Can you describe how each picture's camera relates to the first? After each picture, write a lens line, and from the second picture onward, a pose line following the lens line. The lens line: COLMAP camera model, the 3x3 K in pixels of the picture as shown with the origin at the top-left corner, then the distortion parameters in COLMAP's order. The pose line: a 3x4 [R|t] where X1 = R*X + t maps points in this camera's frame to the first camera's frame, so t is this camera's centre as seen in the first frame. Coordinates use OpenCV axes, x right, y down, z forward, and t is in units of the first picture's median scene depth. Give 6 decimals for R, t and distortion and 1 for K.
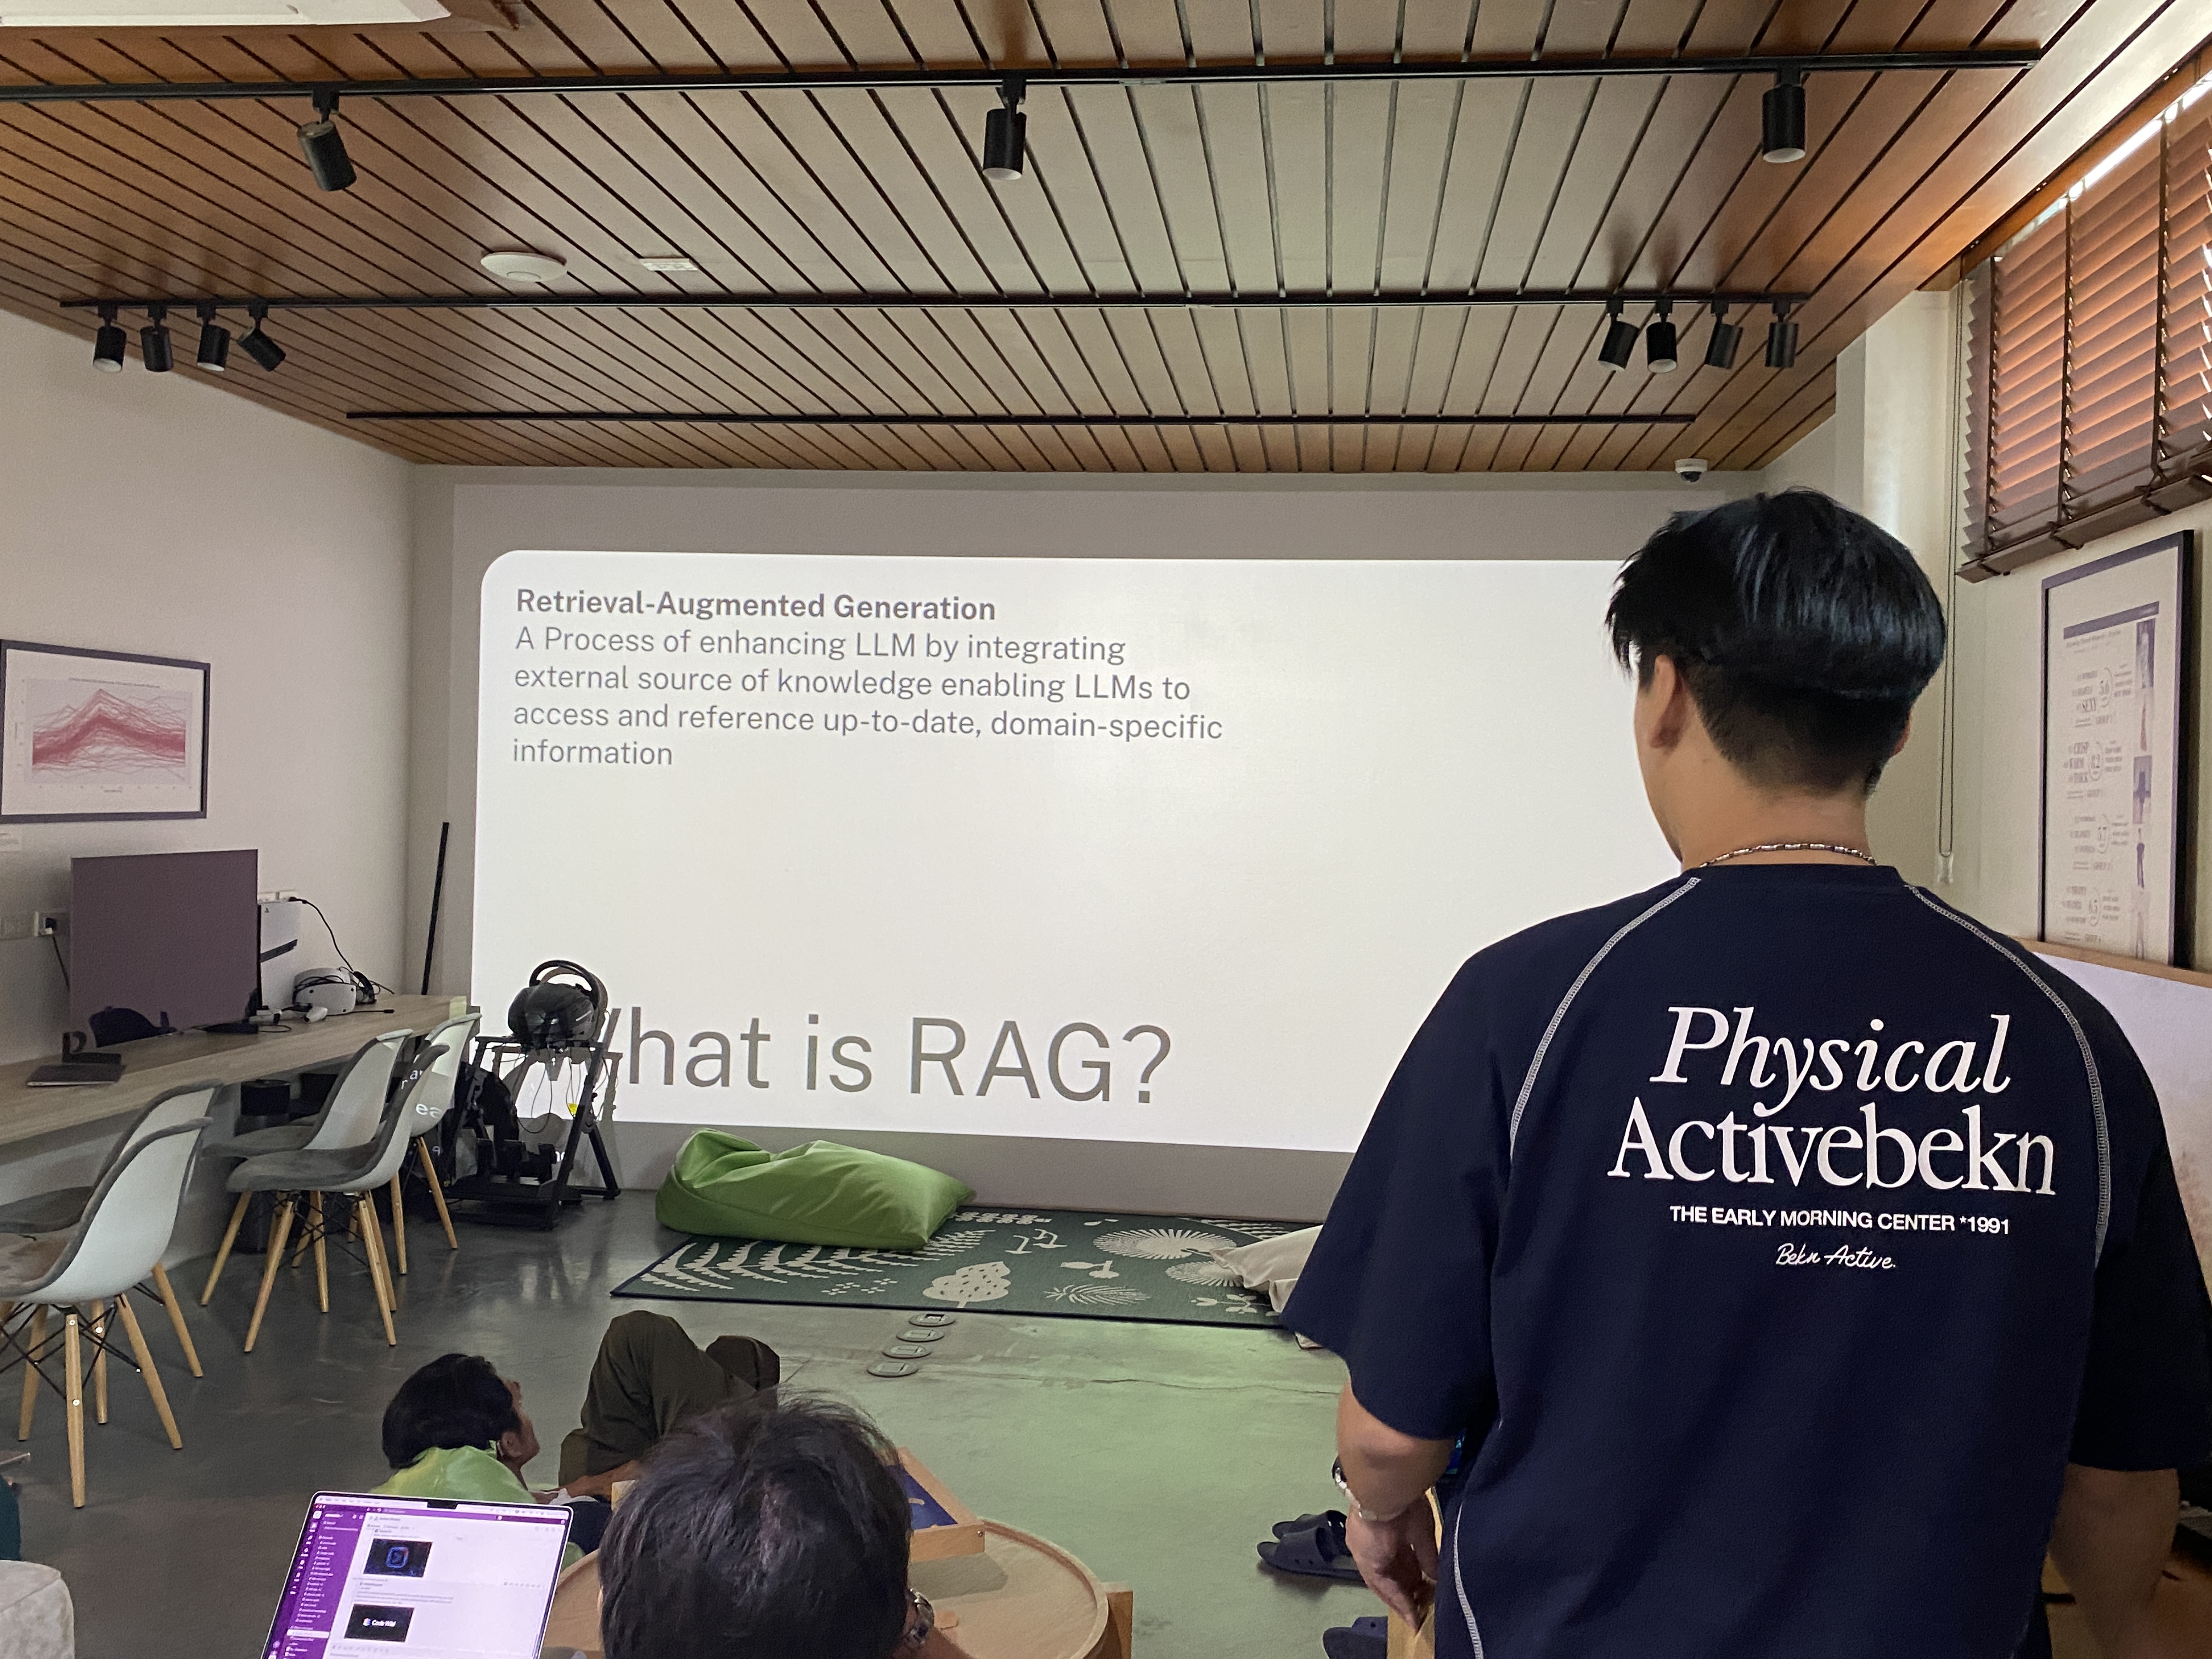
lens RADIAL K [[1966.0, 0, 1086.7], [0, 1966.0, 809.0], [0, 0, 1]] dist [0.037646, -0.045338]
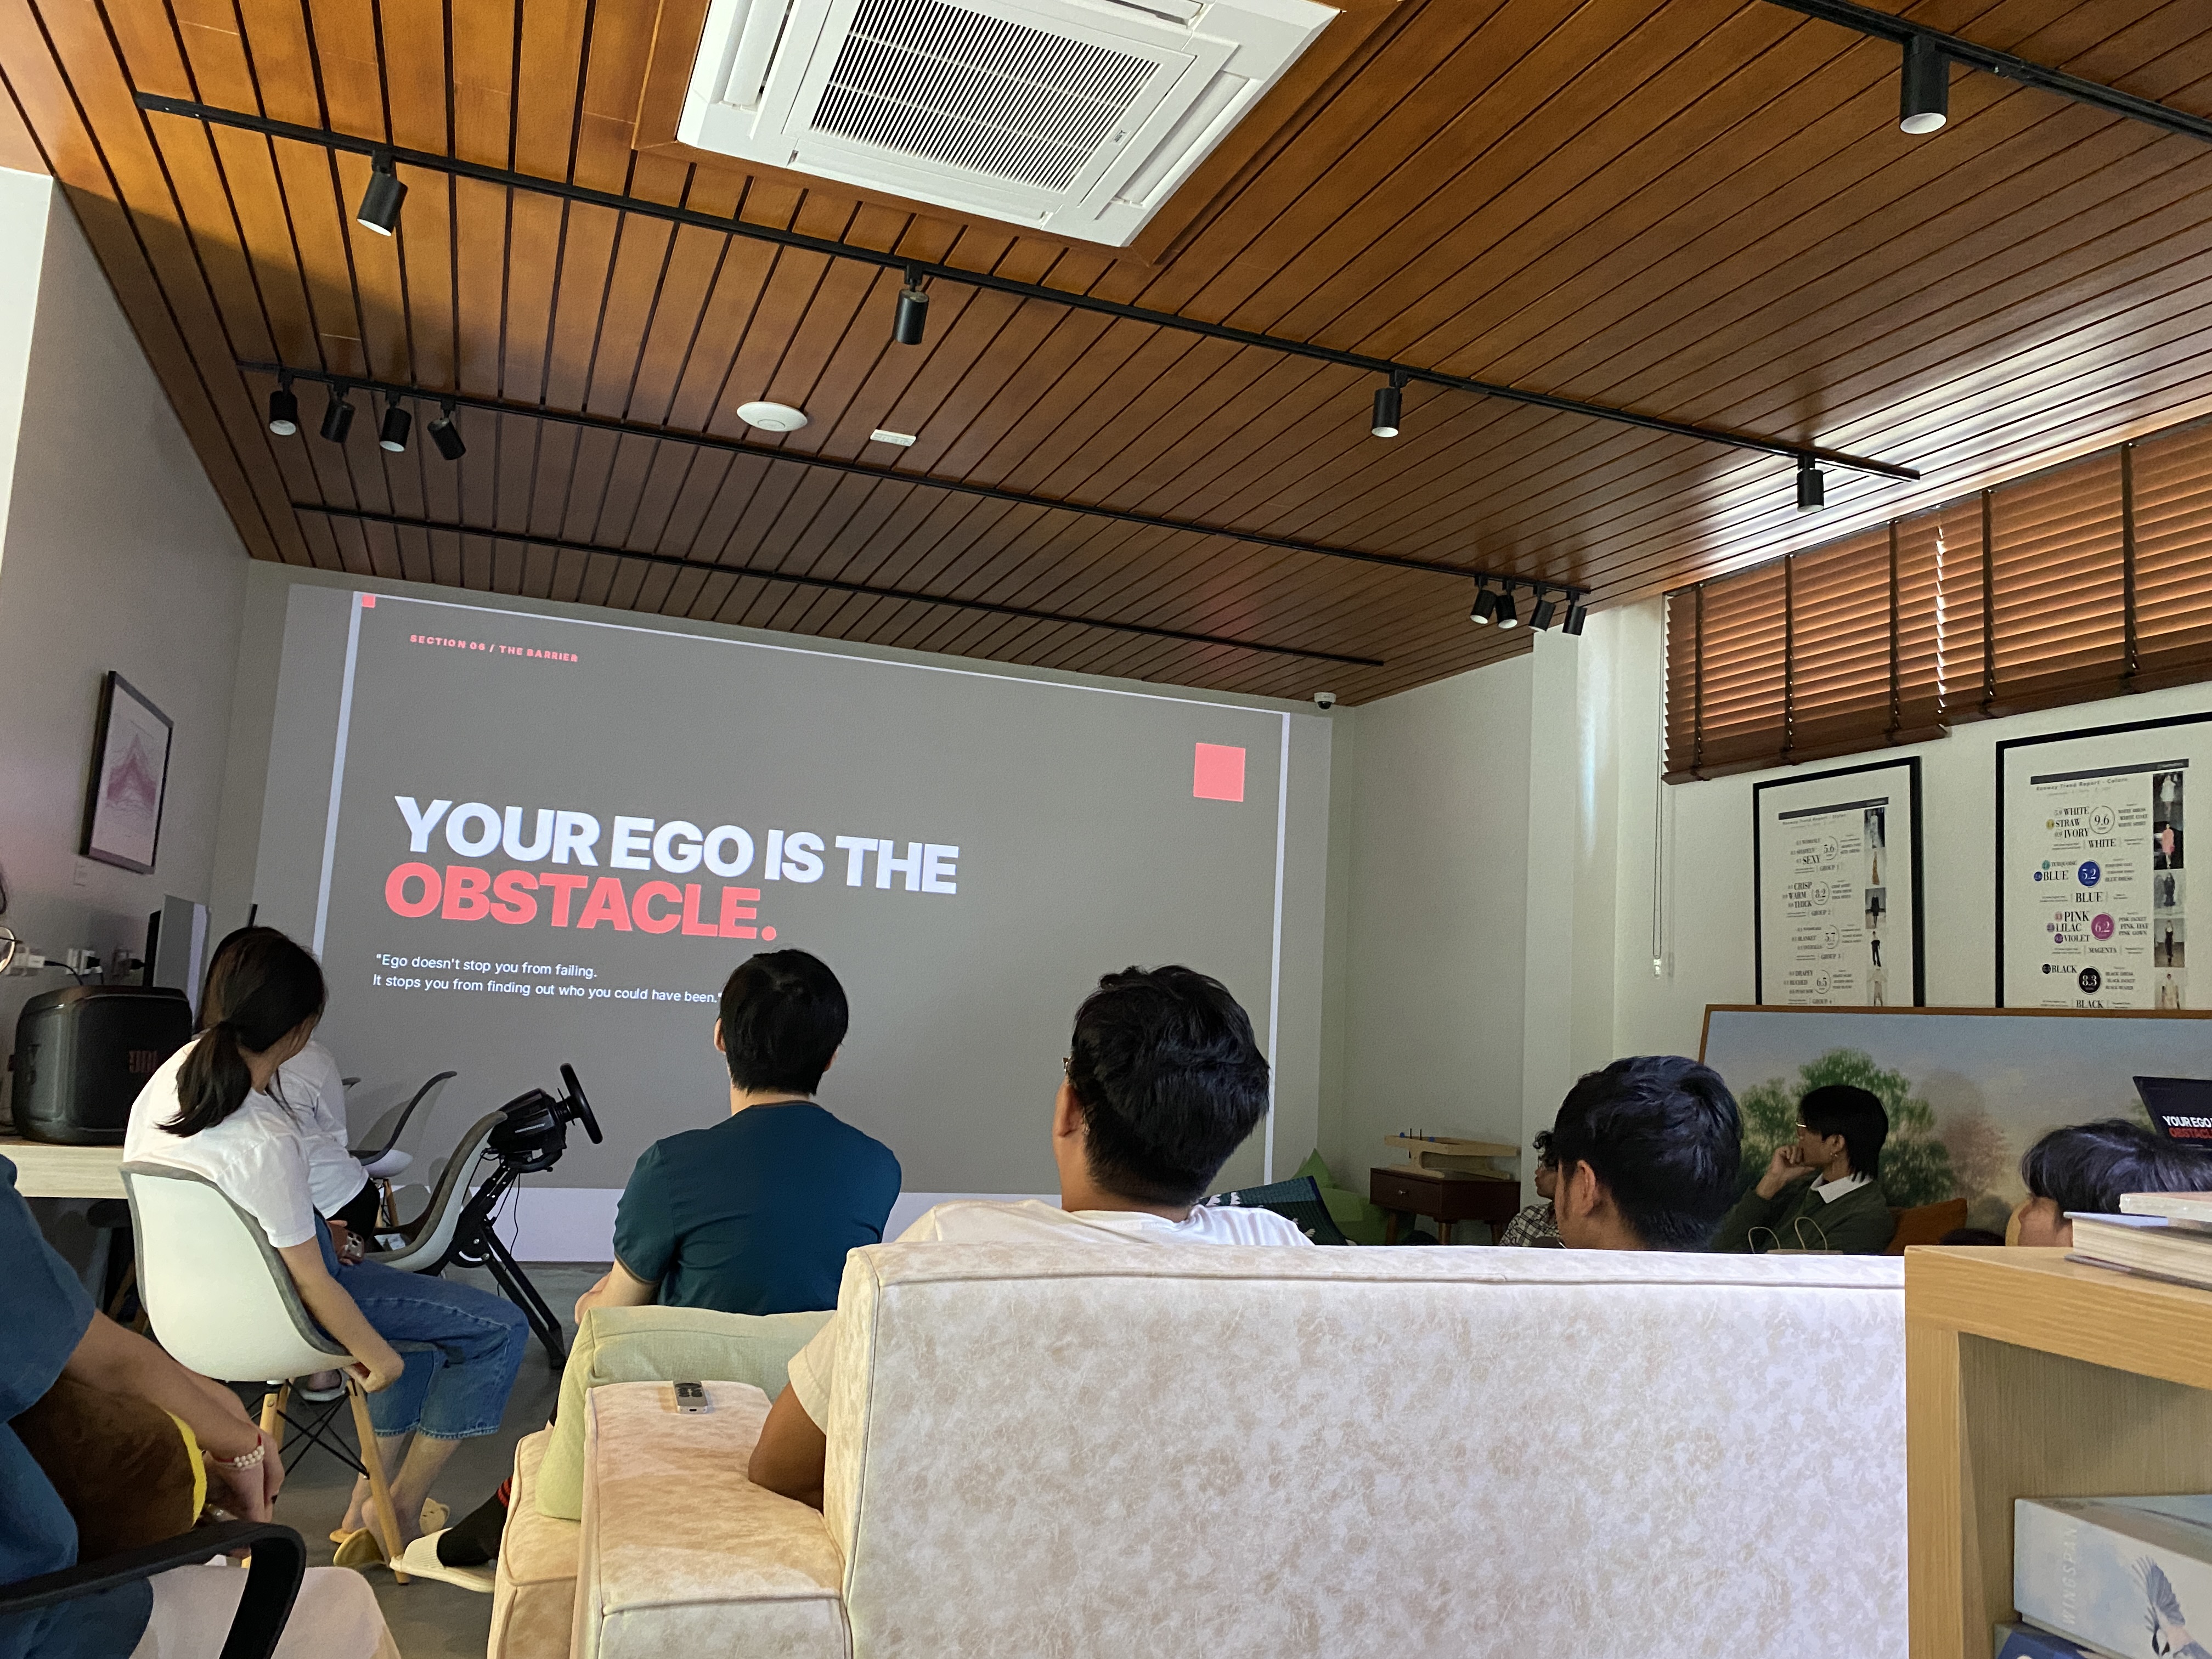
lens RADIAL K [[1693.2, 0, 1107.3], [0, 1693.2, 812.6], [0, 0, 1]] dist [0.019620, -0.015858]
pose [[0.885018, 0.080716, 0.458505, -0.557418], [-0.032766, 0.993213, -0.111602, 0.071793], [-0.464401, 0.083746, 0.881656, 0.020216]]
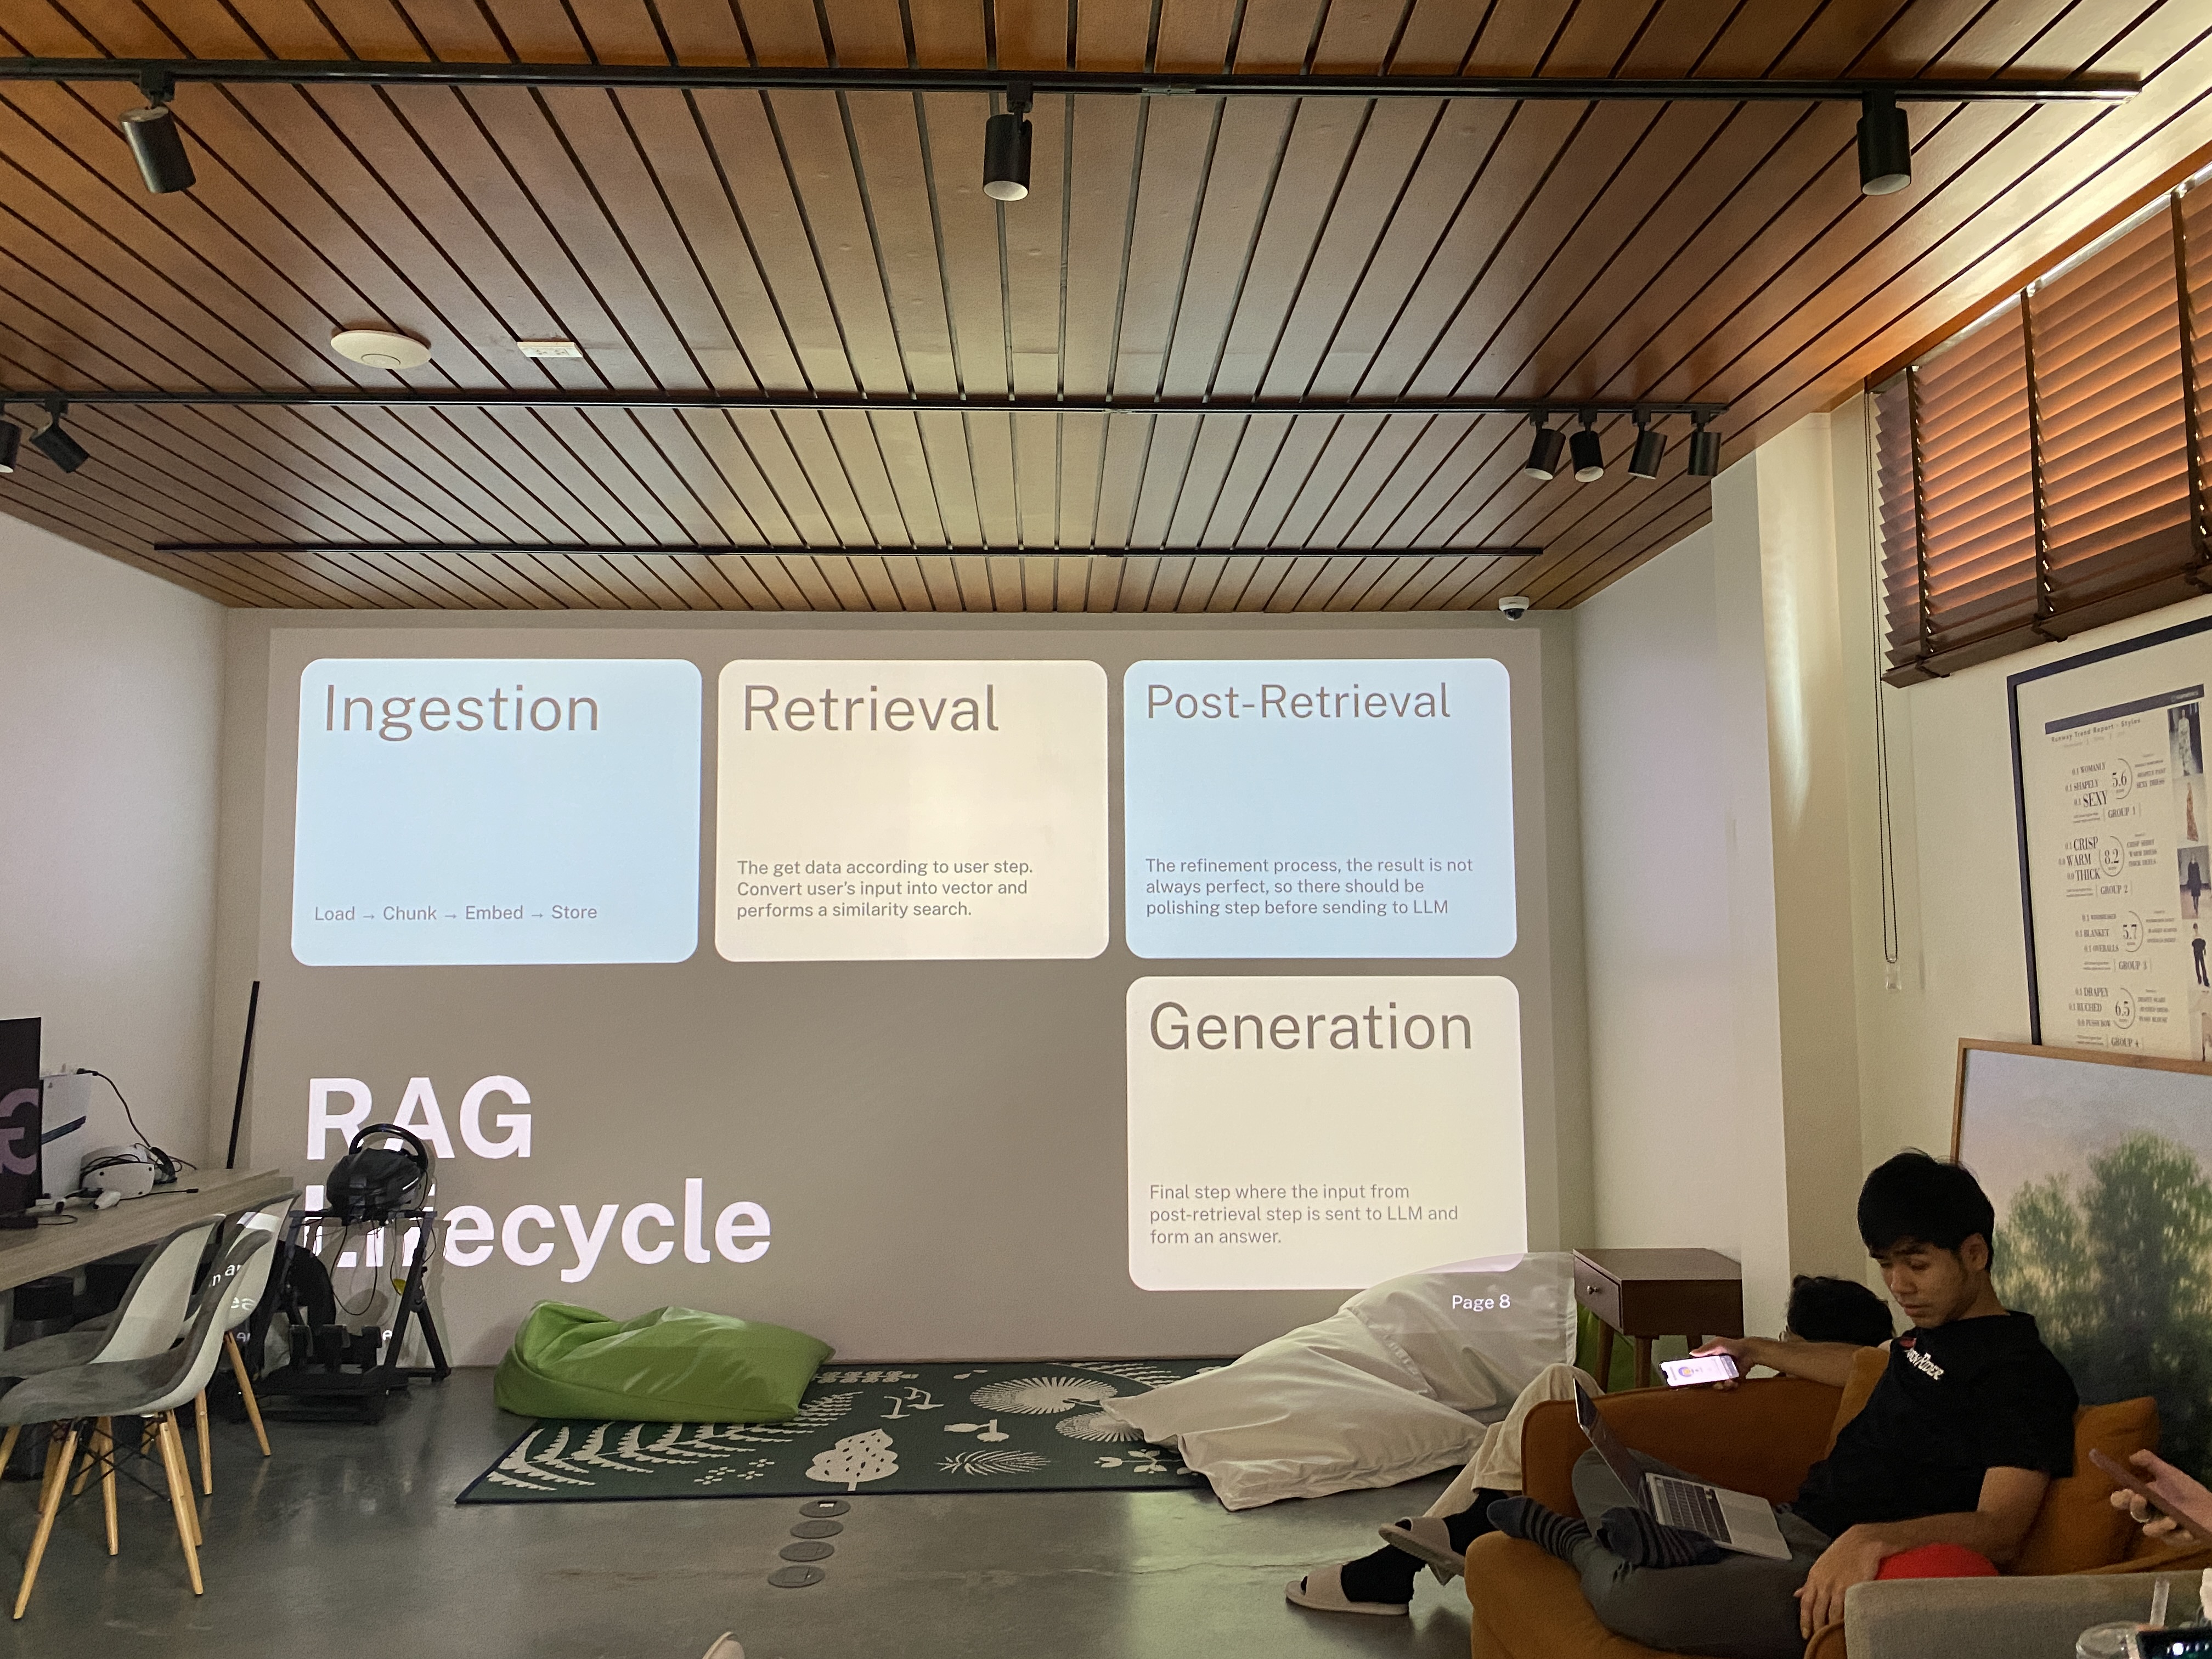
lens RADIAL K [[1693.2, 0, 1087.1], [0, 1693.2, 792.4], [0, 0, 1]] dist [0.019620, -0.015858]
pose [[0.988133, -0.016806, 0.152681, -0.089992], [0.030545, 0.995644, -0.088087, 0.001880], [-0.150536, 0.091705, 0.984342, 0.215371]]
